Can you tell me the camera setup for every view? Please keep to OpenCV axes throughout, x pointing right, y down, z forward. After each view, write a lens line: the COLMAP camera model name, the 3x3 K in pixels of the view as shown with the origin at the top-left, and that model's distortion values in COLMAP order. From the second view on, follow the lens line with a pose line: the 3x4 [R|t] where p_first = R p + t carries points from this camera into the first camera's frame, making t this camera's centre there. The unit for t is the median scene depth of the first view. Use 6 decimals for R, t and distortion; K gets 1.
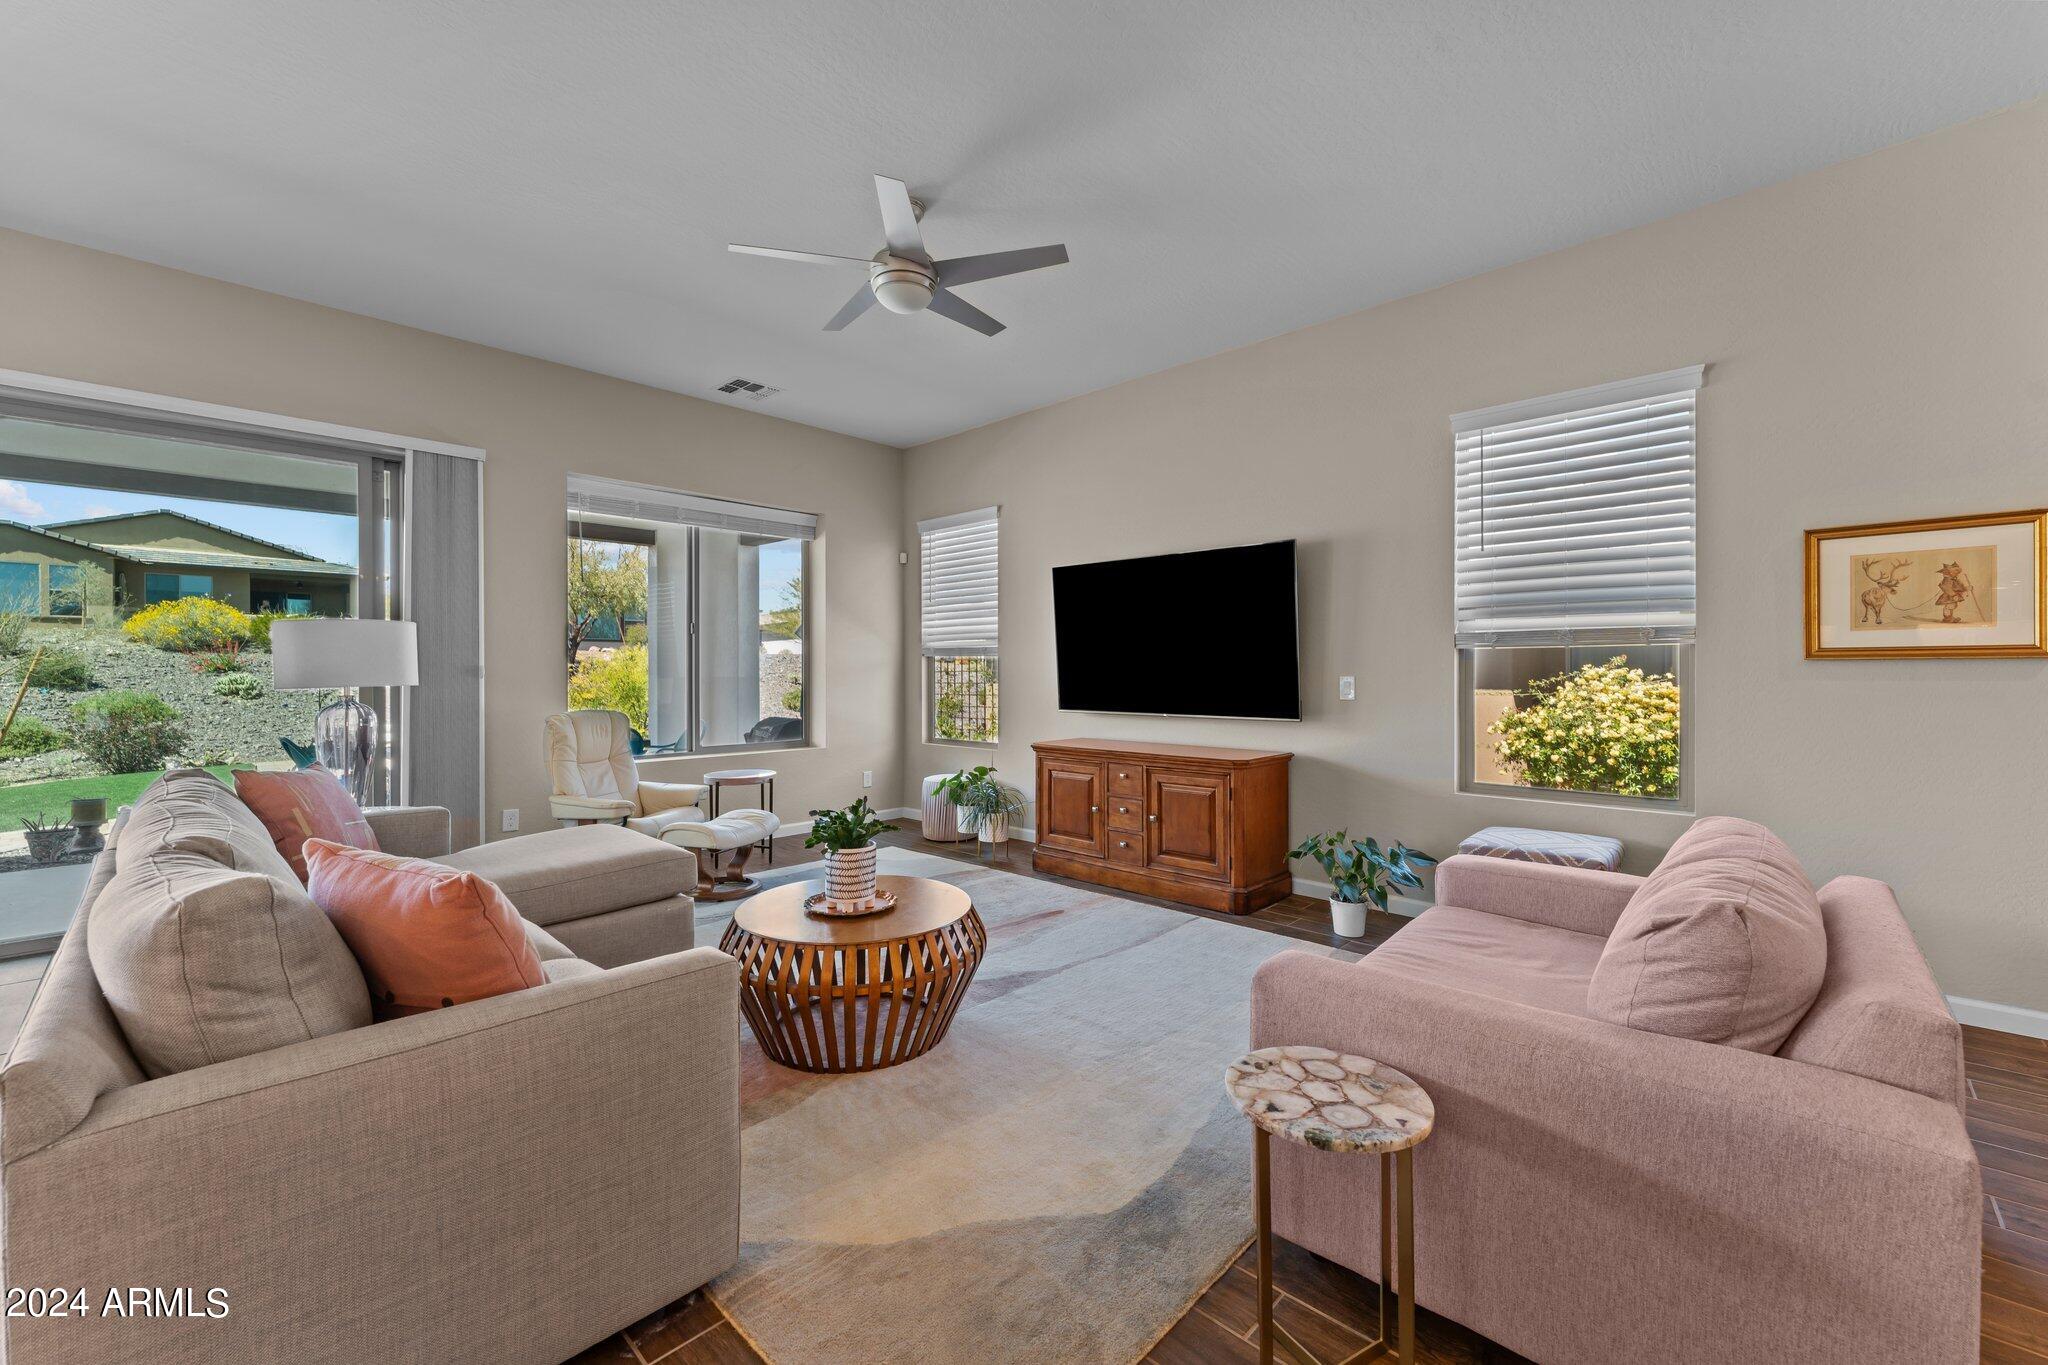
lens RADIAL K [[821.5, 0, 1017.0], [0, 821.5, 670.0], [0, 0, 1]] dist [0.001618, 0.000347]
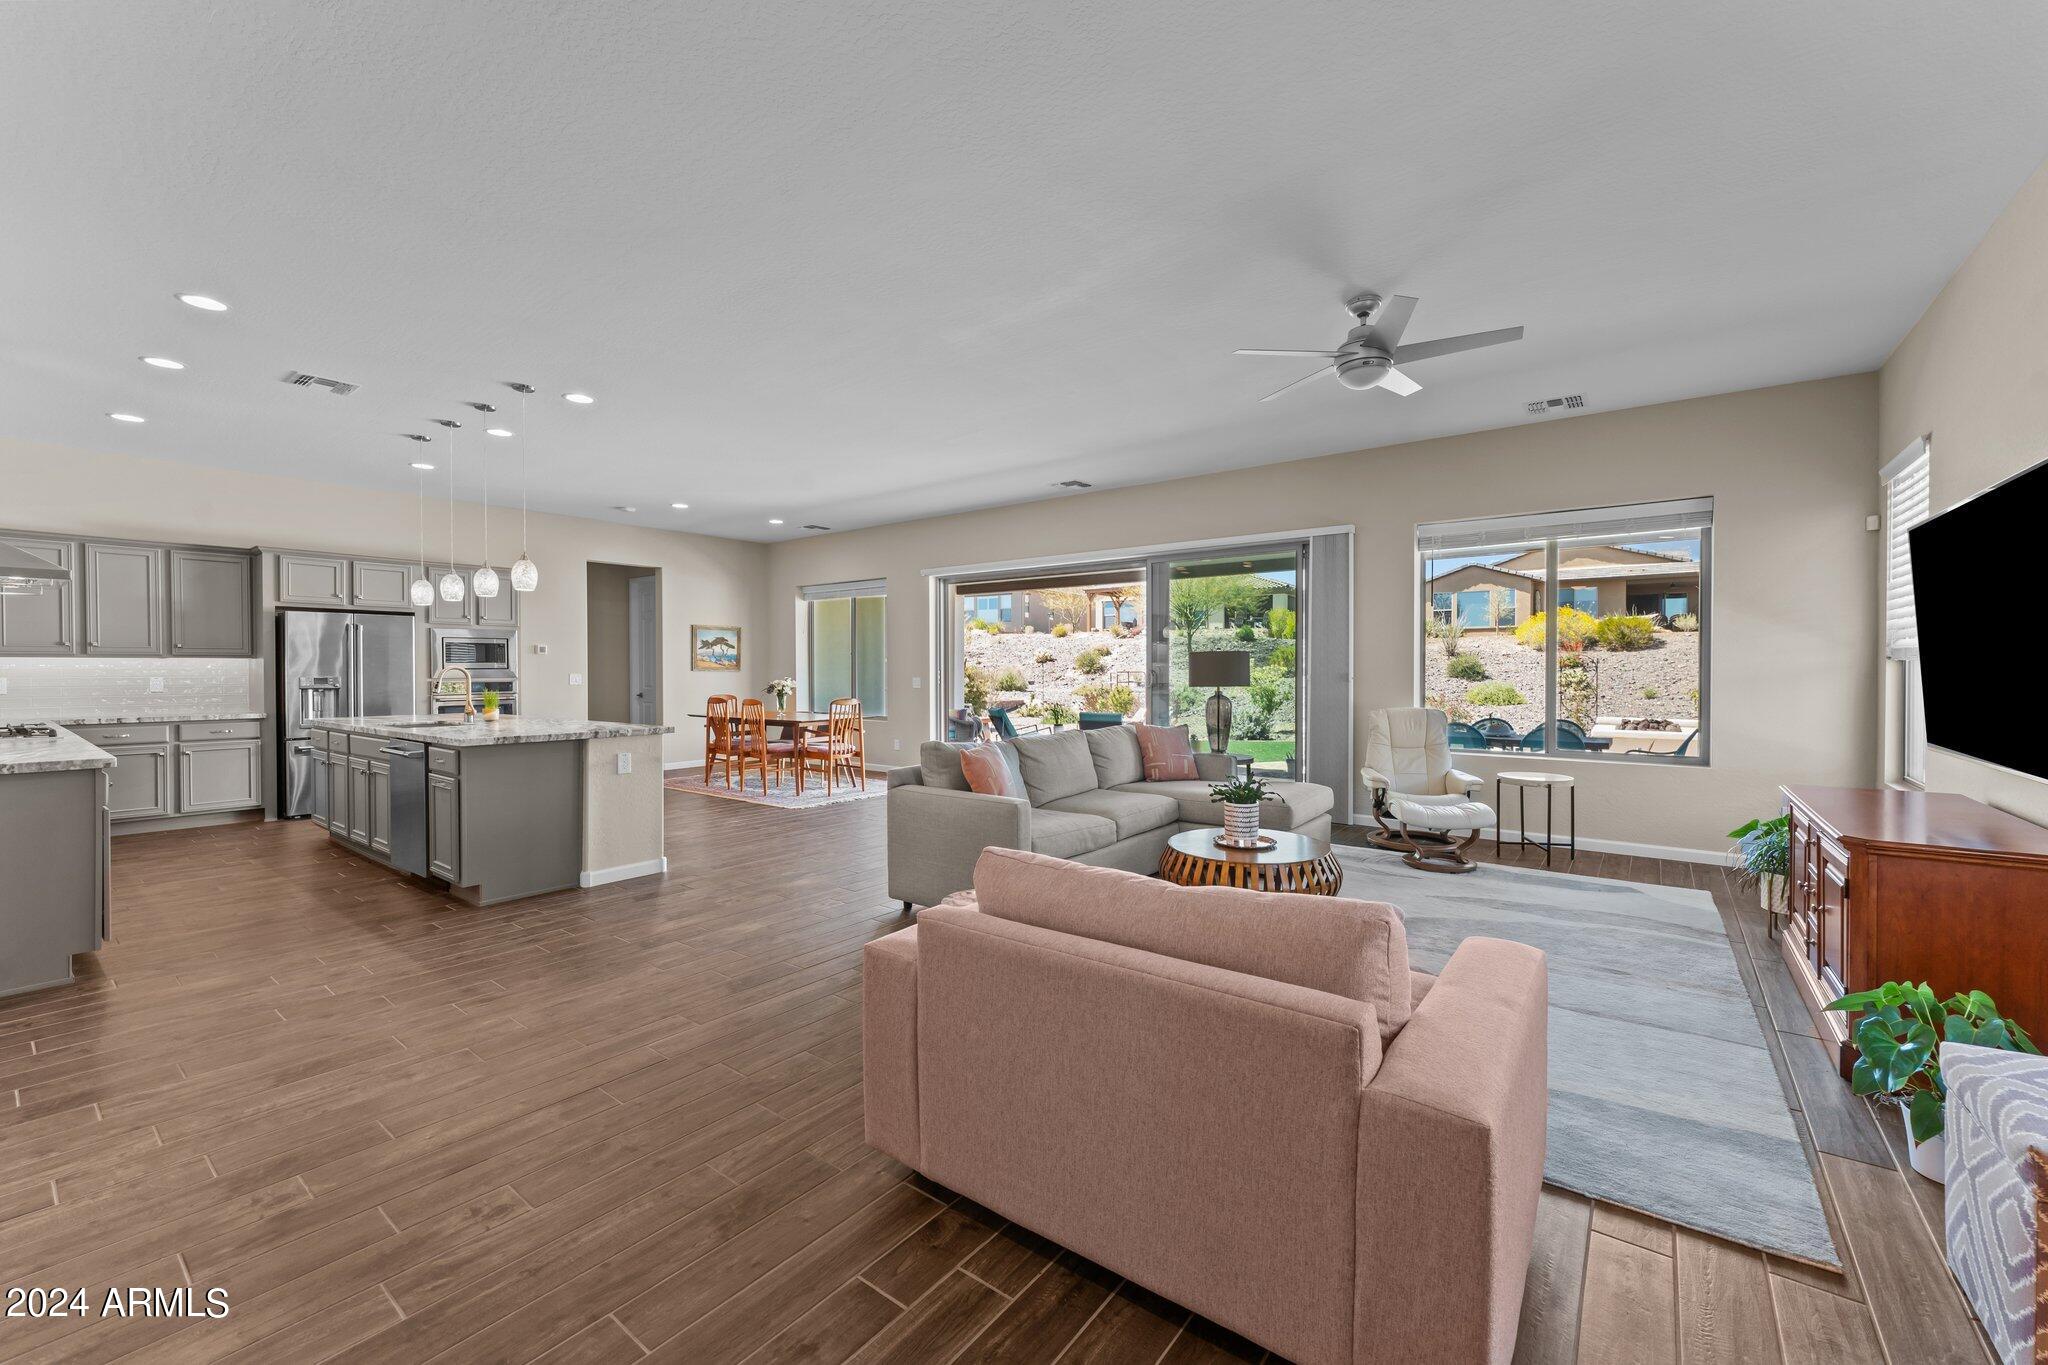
lens RADIAL K [[818.2, 0, 1028.0], [0, 818.2, 678.4], [0, 0, 1]] dist [0.000373, 0.000510]
pose [[0.115948, 0.015021, -0.993142, 0.613410], [0.004568, 0.999867, 0.015656, -0.018131], [0.993245, -0.006352, 0.115864, 0.225225]]
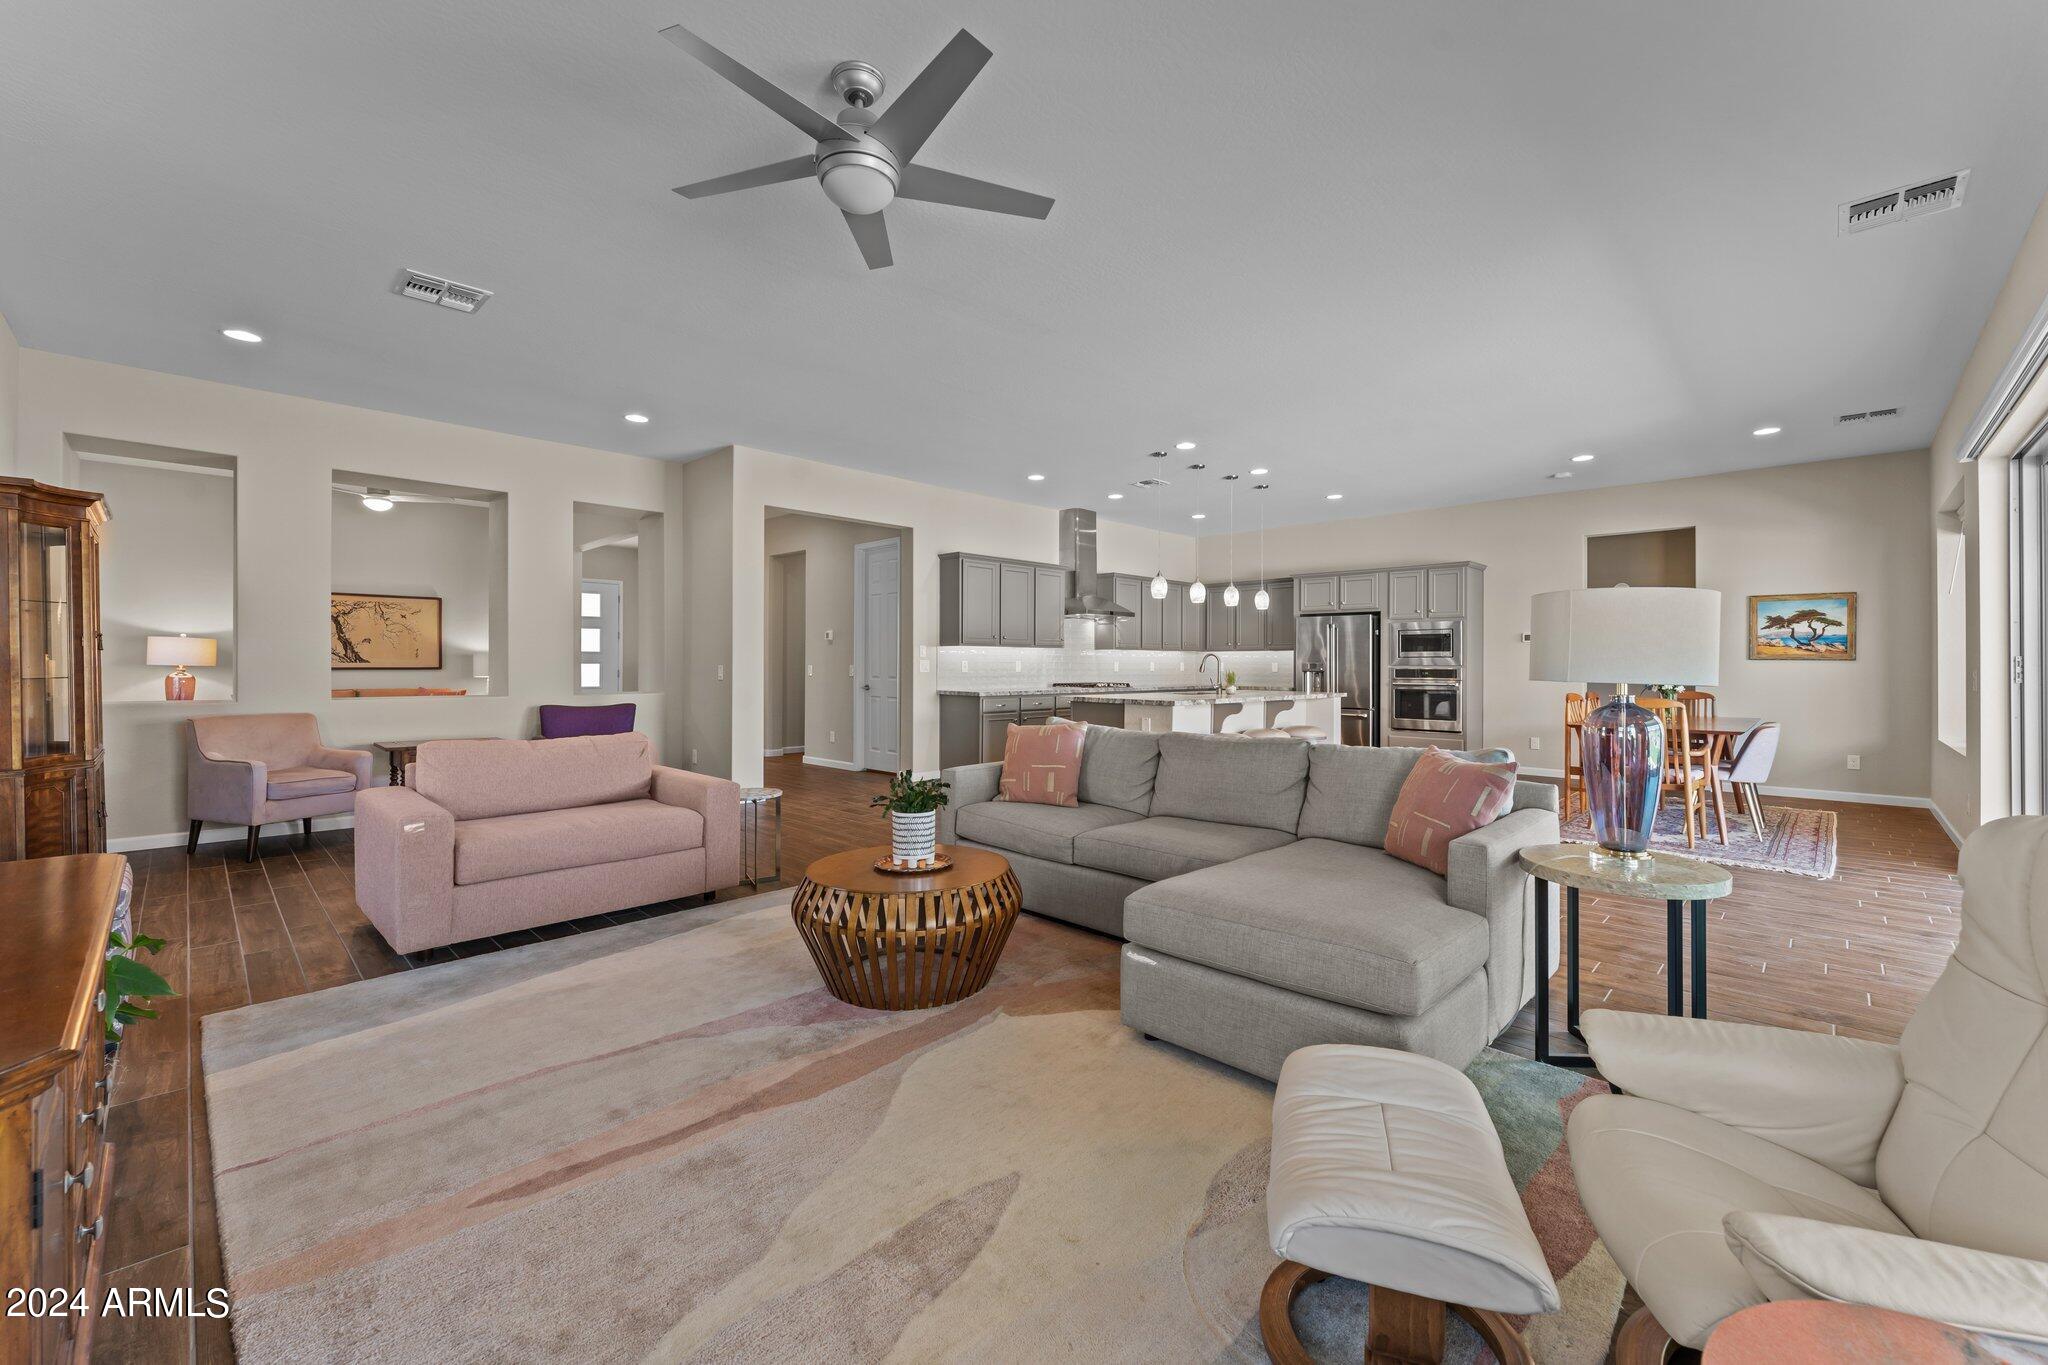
lens RADIAL K [[824.4, 0, 1019.4], [0, 824.4, 661.2], [0, 0, 1]] dist [0.000944, -0.000138]
pose [[-0.999955, -0.000365, 0.009466, -0.179832], [-0.000433, 0.999975, -0.007097, 0.003758], [-0.009463, -0.007101, -0.999930, 1.089649]]
